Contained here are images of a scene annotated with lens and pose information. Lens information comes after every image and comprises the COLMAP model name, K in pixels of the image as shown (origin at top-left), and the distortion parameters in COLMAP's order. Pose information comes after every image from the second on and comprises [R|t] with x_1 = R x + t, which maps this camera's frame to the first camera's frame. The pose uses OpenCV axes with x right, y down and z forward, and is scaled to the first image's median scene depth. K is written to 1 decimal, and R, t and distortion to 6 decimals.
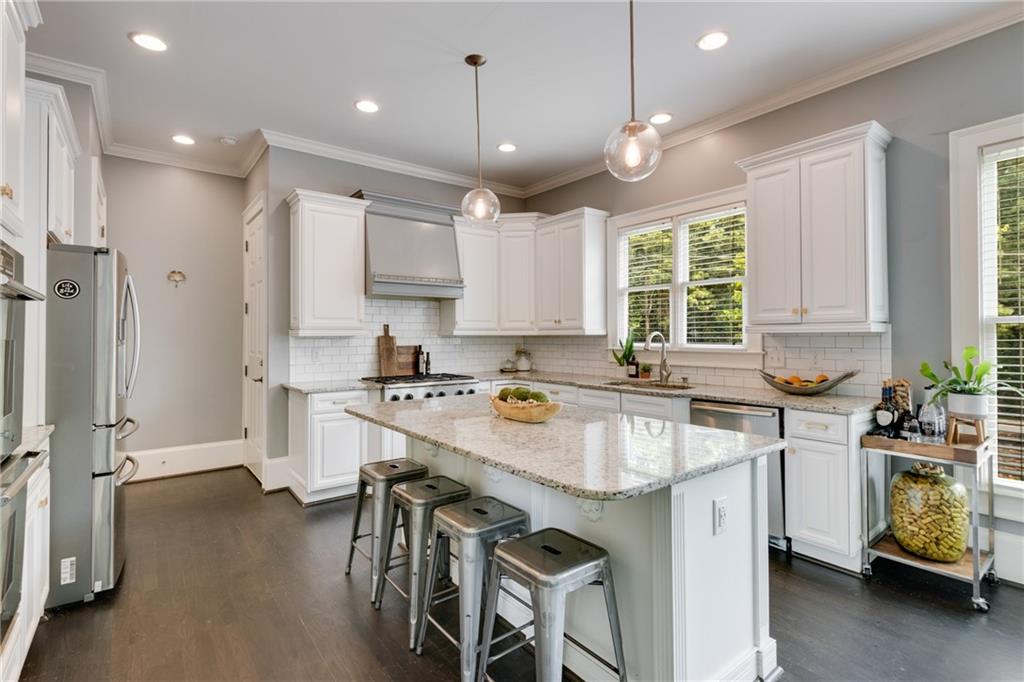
lens RADIAL K [[484.7, 0, 516.0], [0, 484.7, 333.5], [0, 0, 1]] dist [-0.000632, -0.000082]
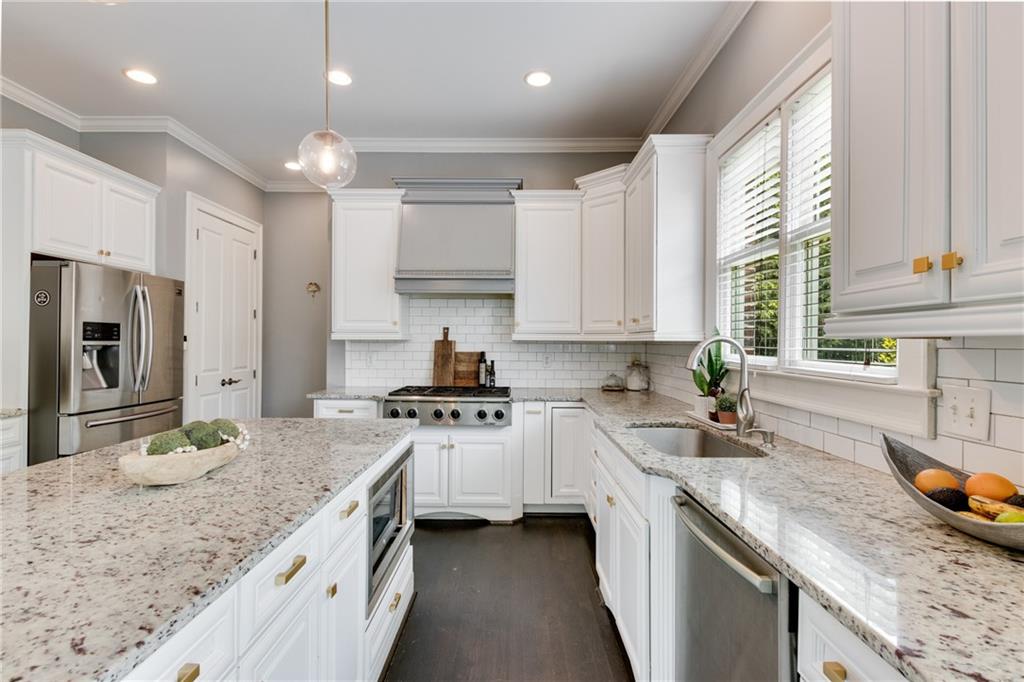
lens RADIAL K [[478.5, 0, 511.2], [0, 478.5, 337.5], [0, 0, 1]] dist [0.022789, 0.000062]
pose [[0.787197, 0.003009, -0.616694, 0.365629], [-0.005644, 0.999981, -0.002325, 0.001043], [0.616676, 0.005311, 0.787199, 0.387944]]
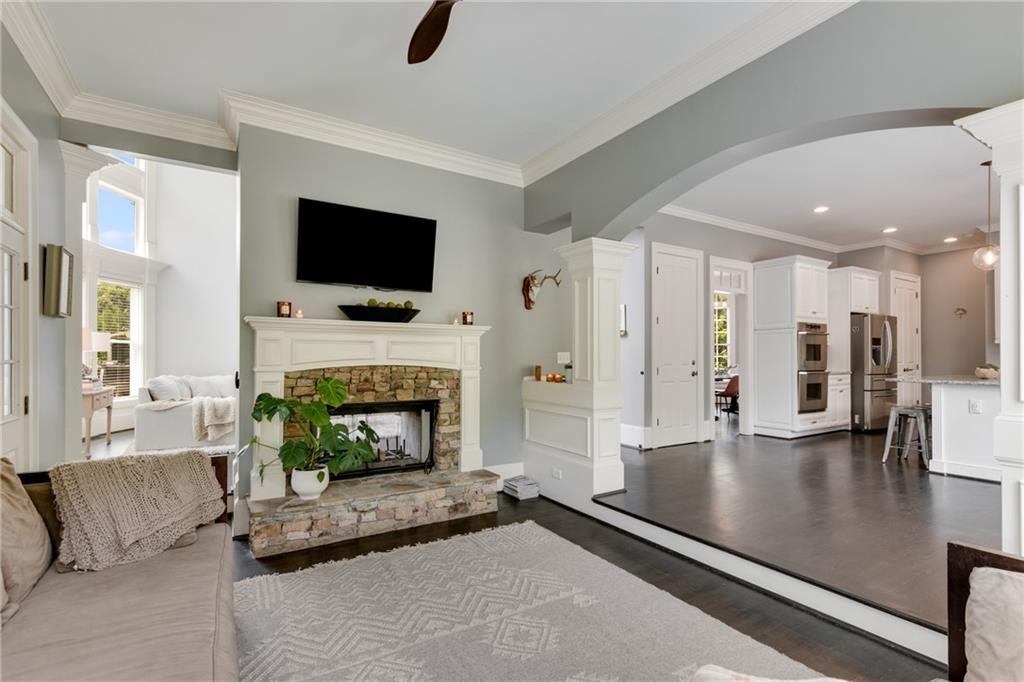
lens RADIAL K [[478.5, 0, 511.2], [0, 478.5, 337.5], [0, 0, 1]] dist [0.022789, 0.000062]
pose [[-0.088092, -0.025038, -0.995798, 1.180559], [0.002707, 0.999674, -0.025375, 0.016901], [0.996109, -0.004930, -0.087995, -0.461514]]
